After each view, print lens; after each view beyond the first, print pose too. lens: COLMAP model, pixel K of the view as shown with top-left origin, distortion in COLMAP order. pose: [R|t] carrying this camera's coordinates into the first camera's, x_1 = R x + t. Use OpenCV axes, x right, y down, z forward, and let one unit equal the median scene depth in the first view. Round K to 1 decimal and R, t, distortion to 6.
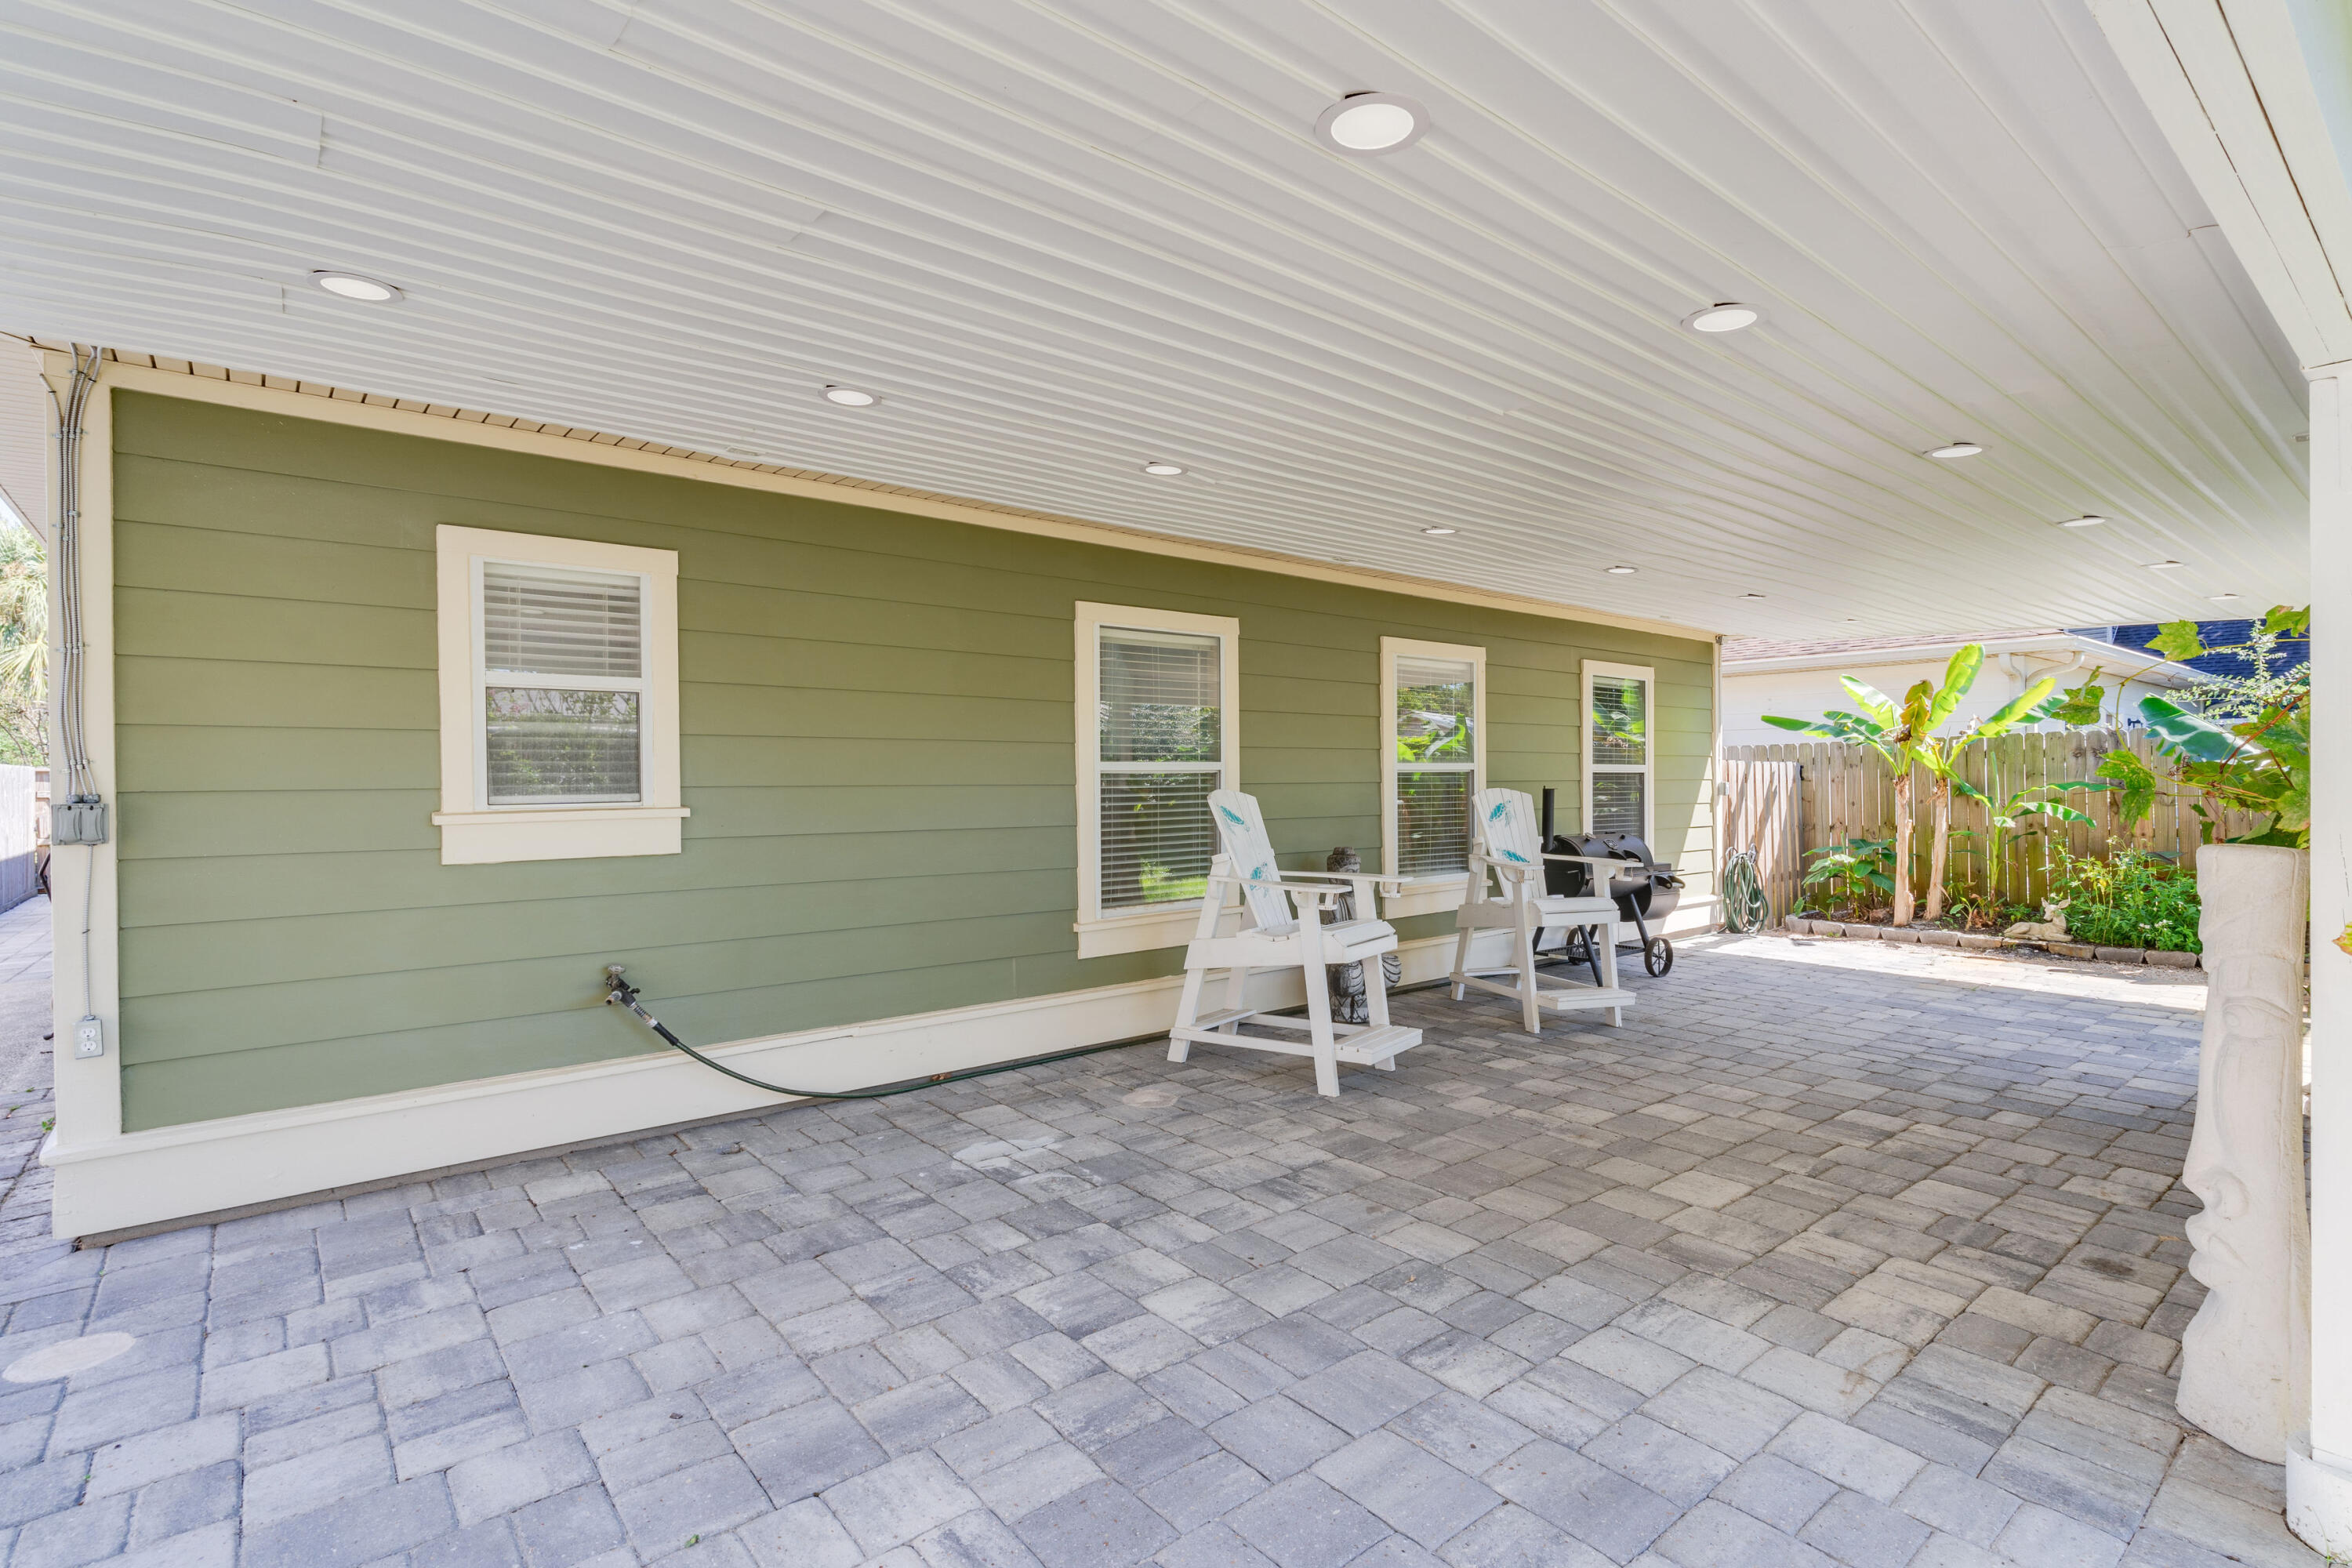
lens RADIAL K [[1124.9, 0, 1171.1], [0, 1124.9, 777.6], [0, 0, 1]] dist [0.001459, -0.000083]
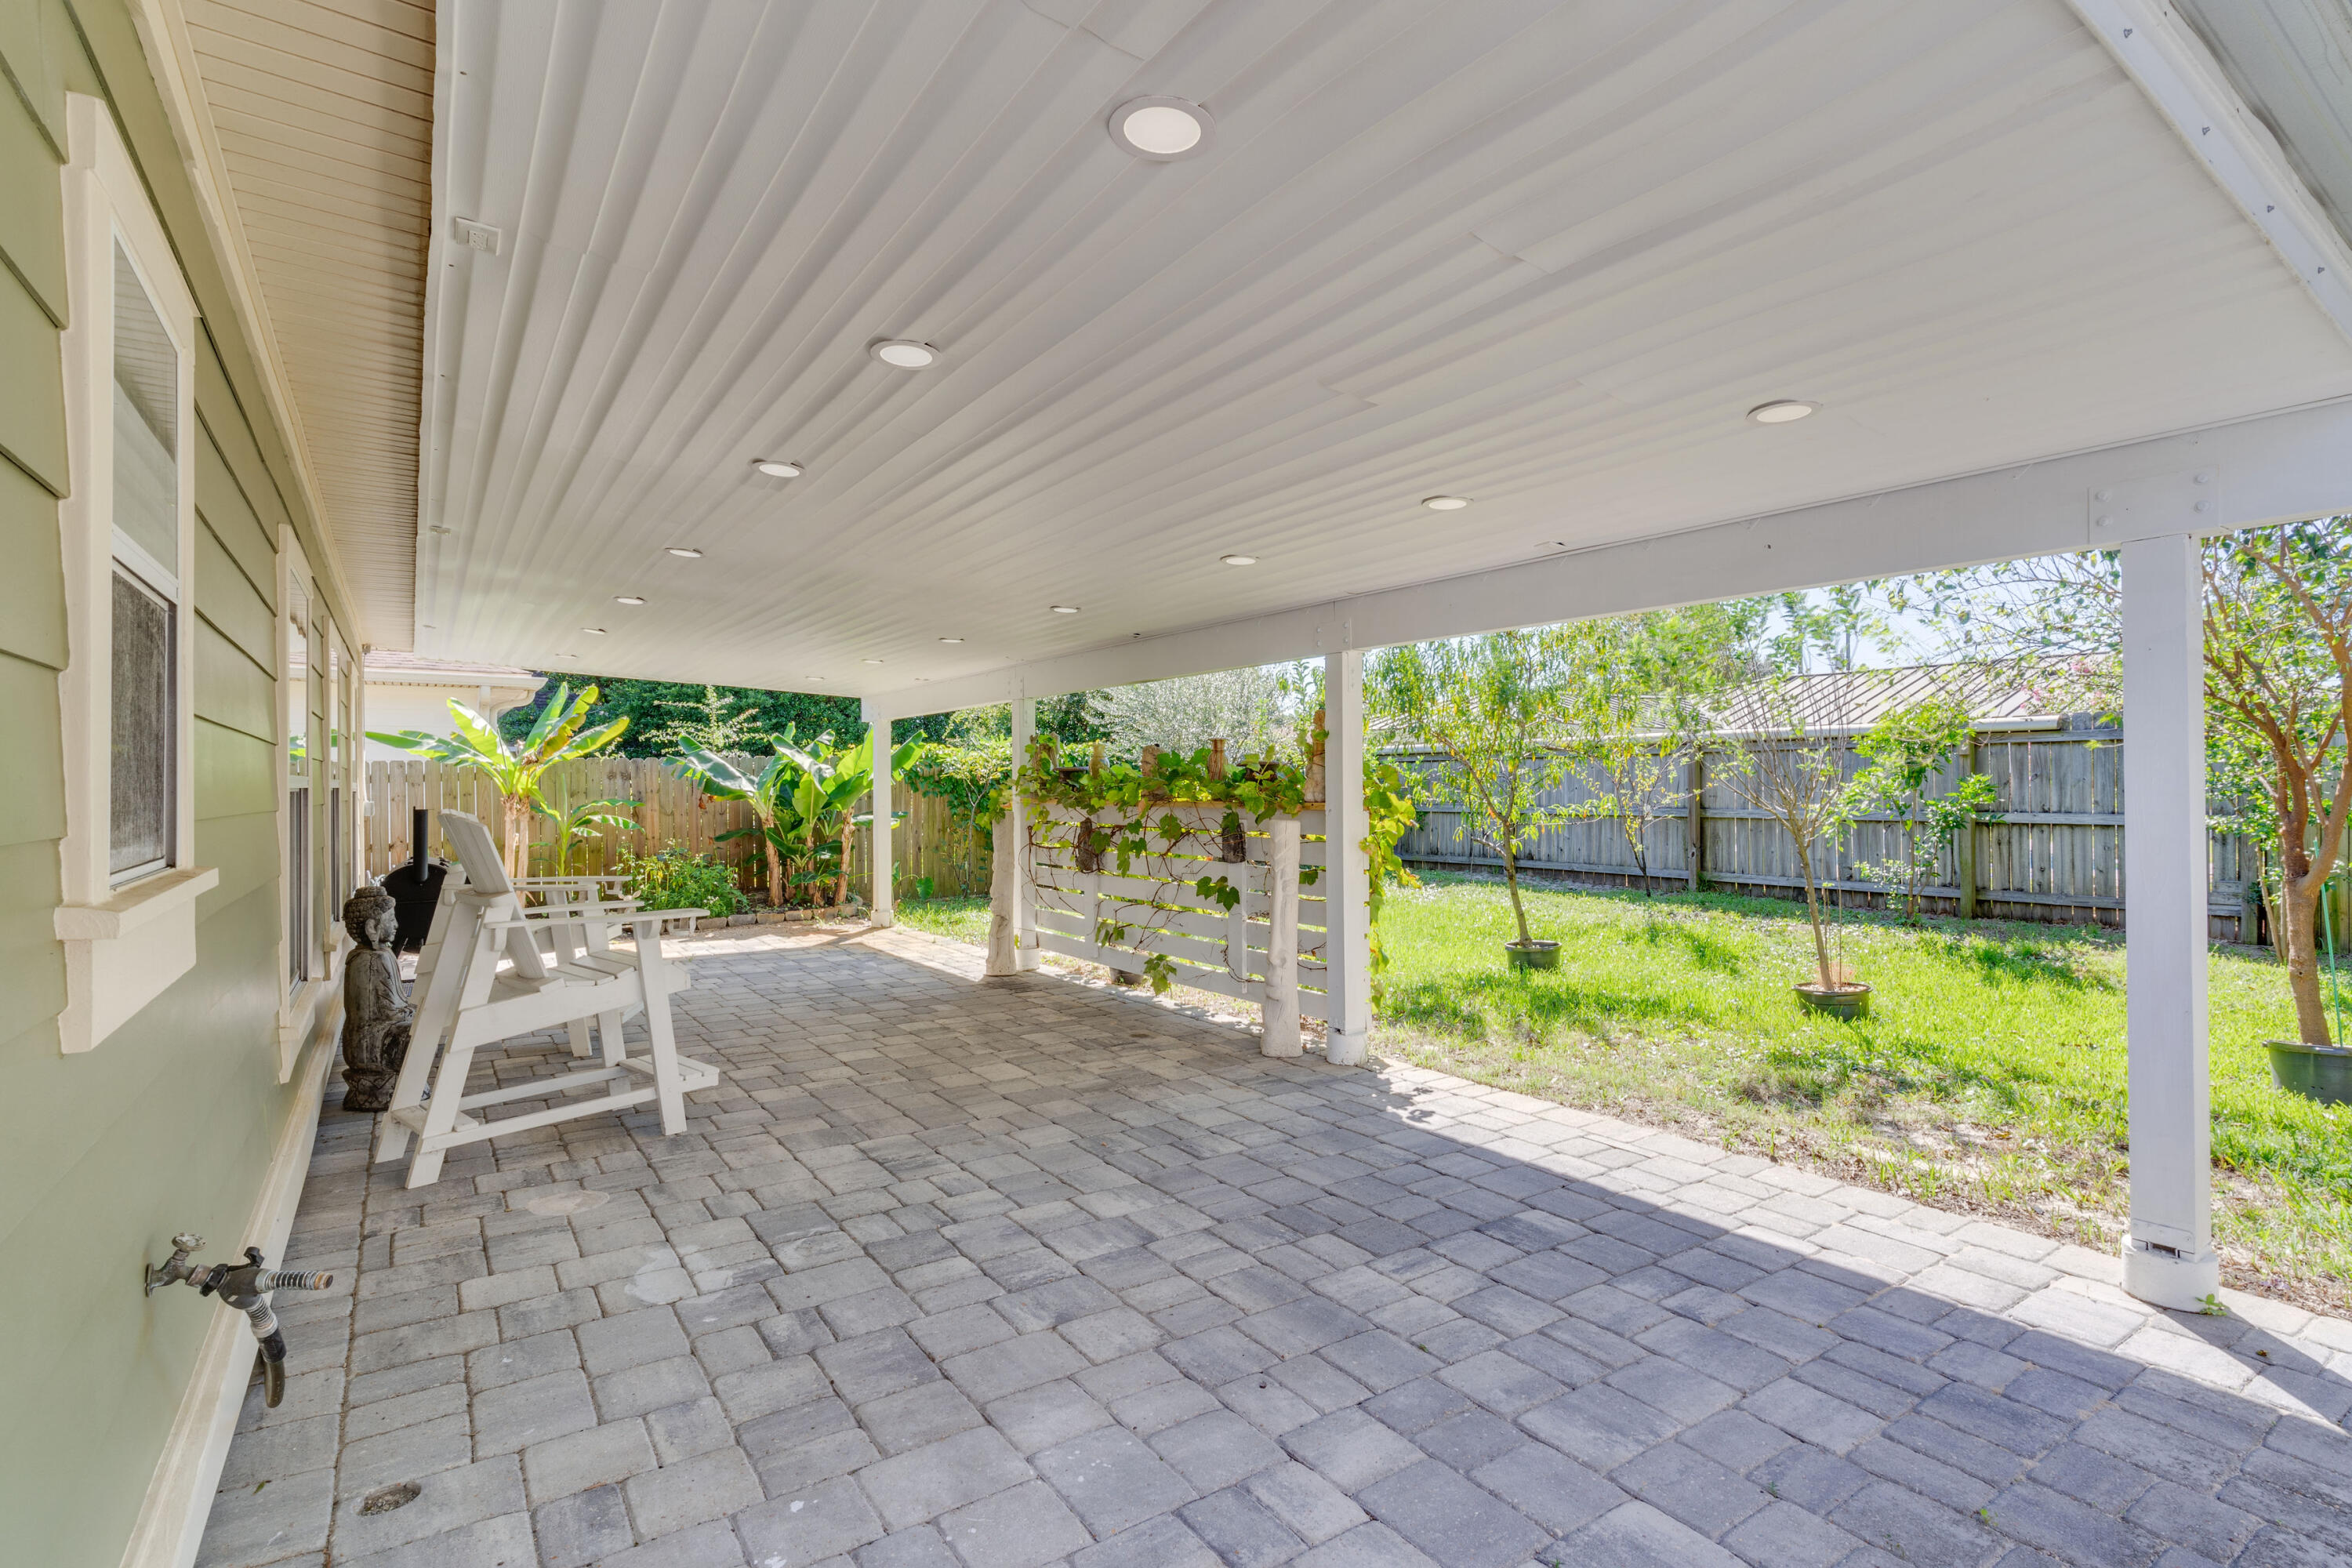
lens RADIAL K [[1124.9, 0, 1171.1], [0, 1124.9, 777.6], [0, 0, 1]] dist [0.001459, -0.000083]
pose [[0.090219, 0.010278, 0.995869, -0.948988], [0.005665, 0.999925, -0.010833, -0.006438], [-0.995906, 0.006619, 0.090154, 0.607266]]
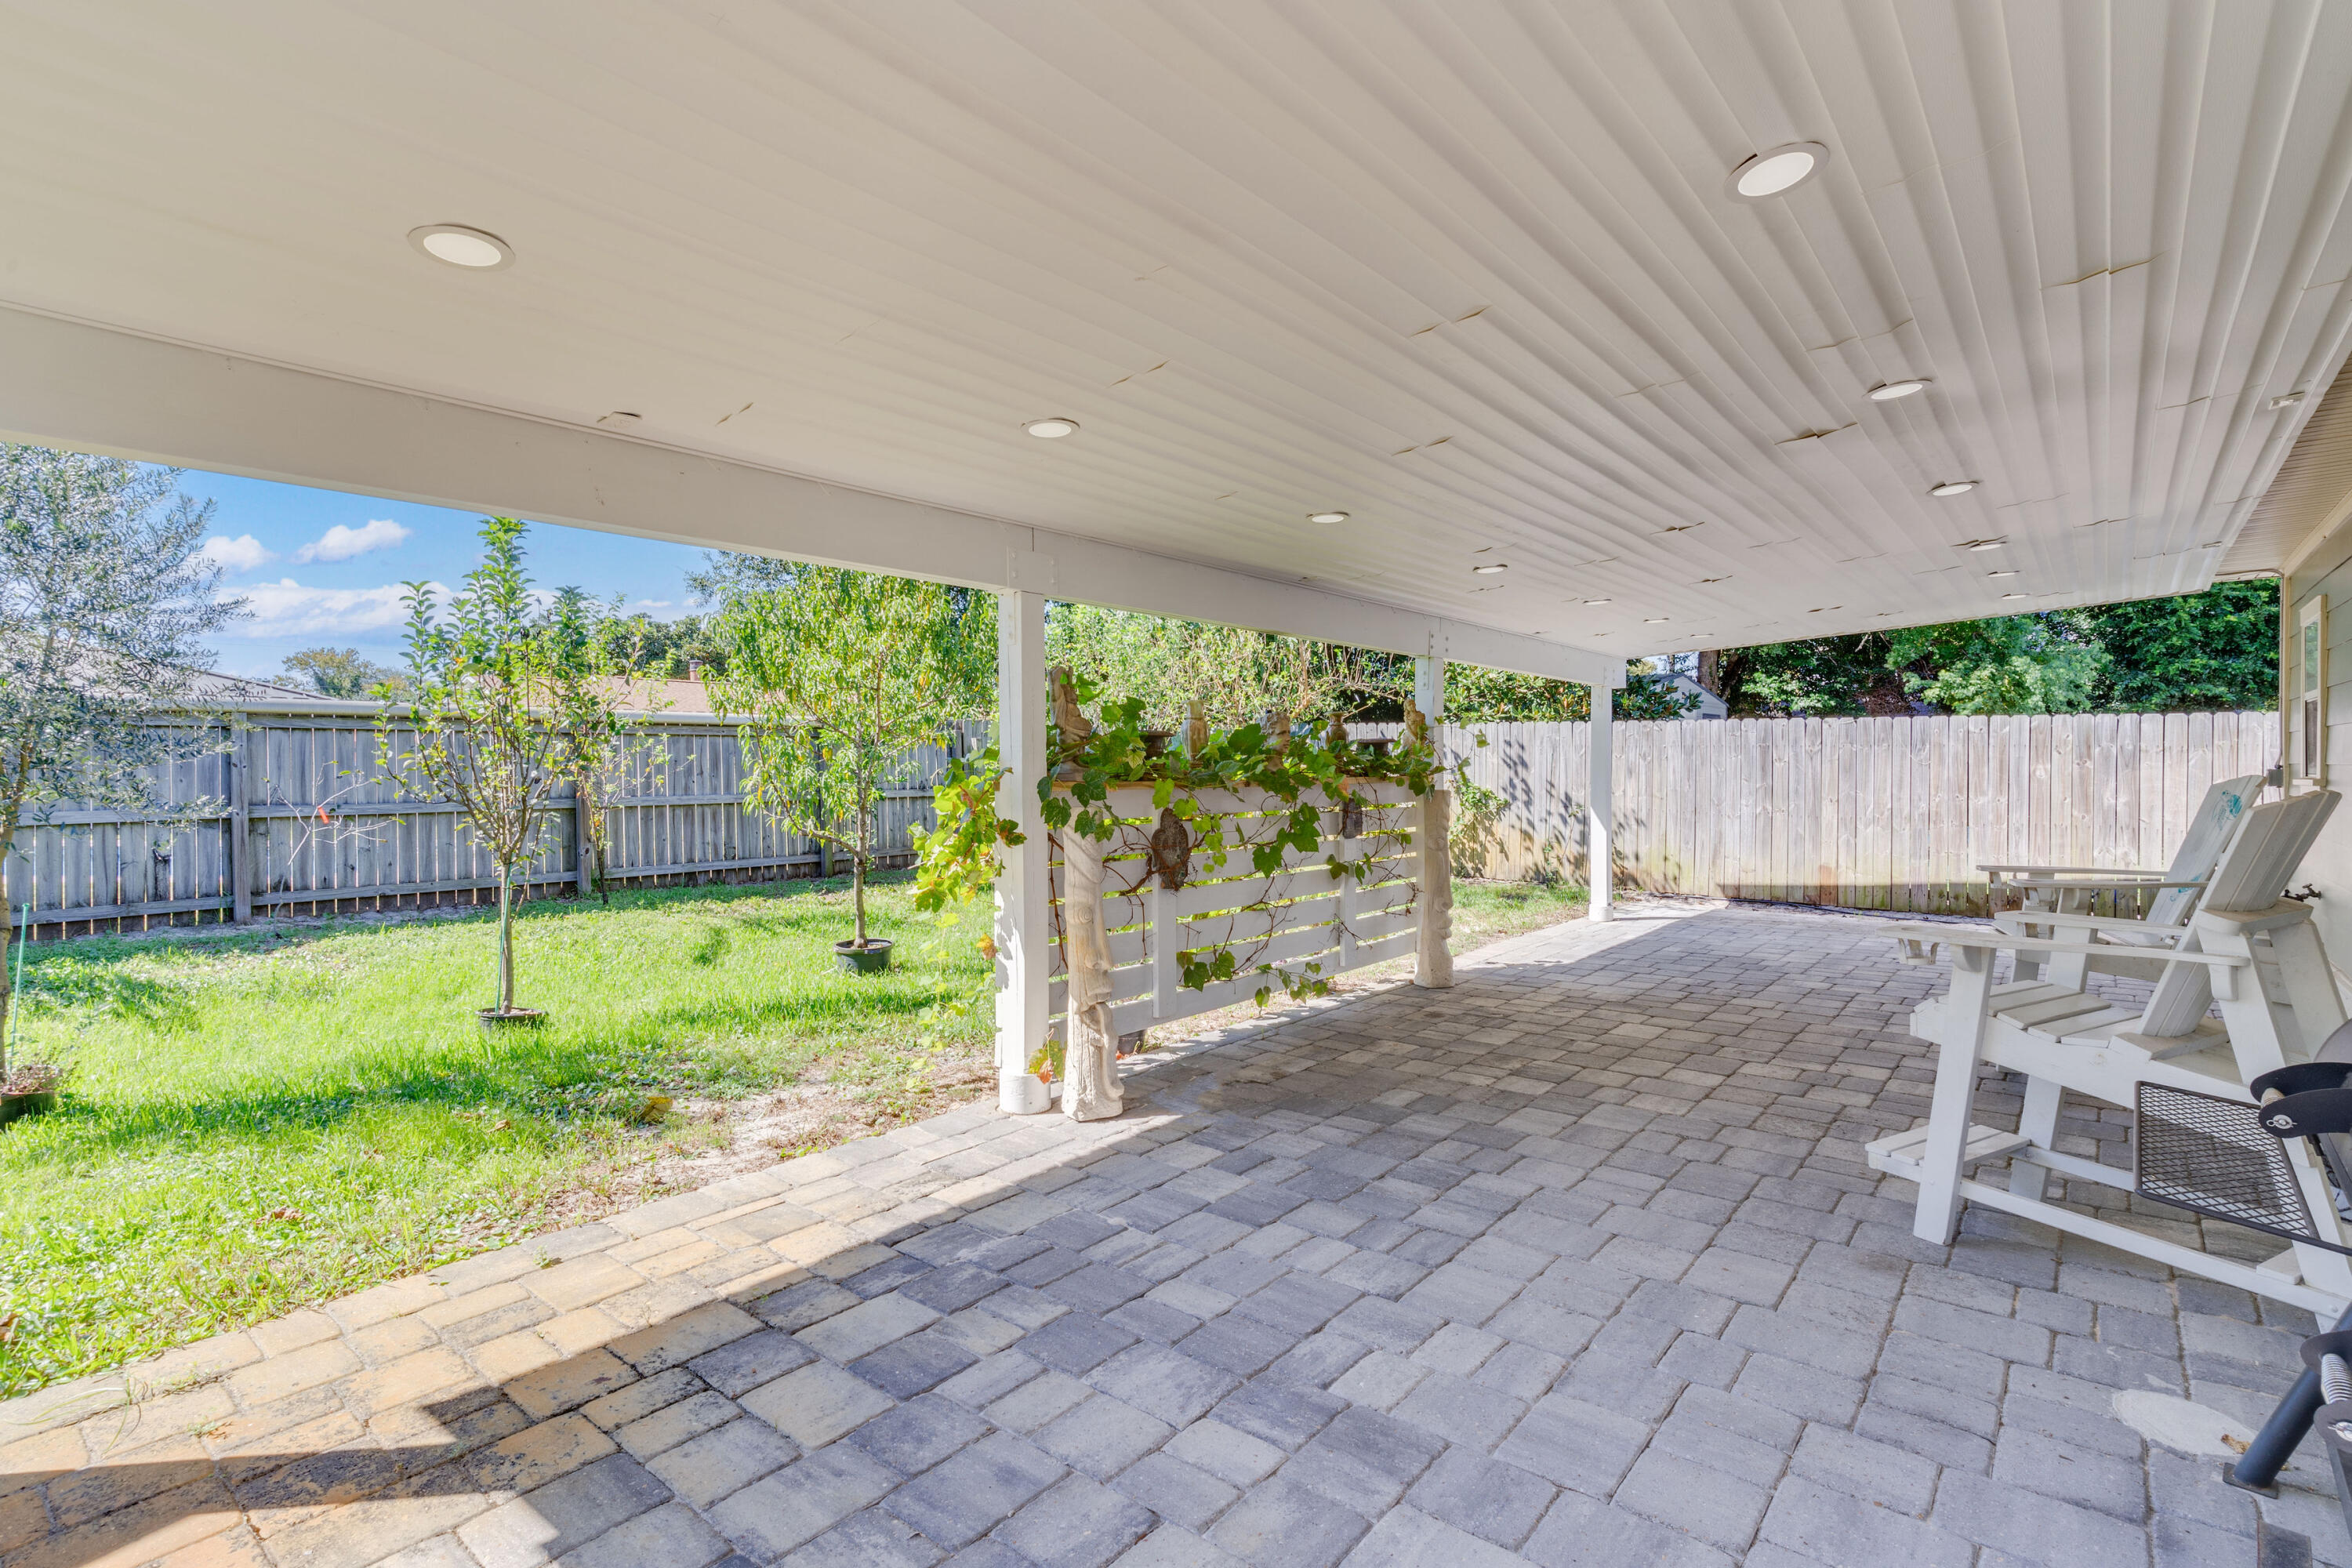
lens RADIAL K [[1124.9, 0, 1171.1], [0, 1124.9, 777.6], [0, 0, 1]] dist [0.001459, -0.000083]
pose [[-0.981947, 0.011891, -0.188782, 1.305461], [0.009895, 0.999885, 0.011512, -0.010804], [0.188897, 0.009436, -0.981951, 2.250002]]
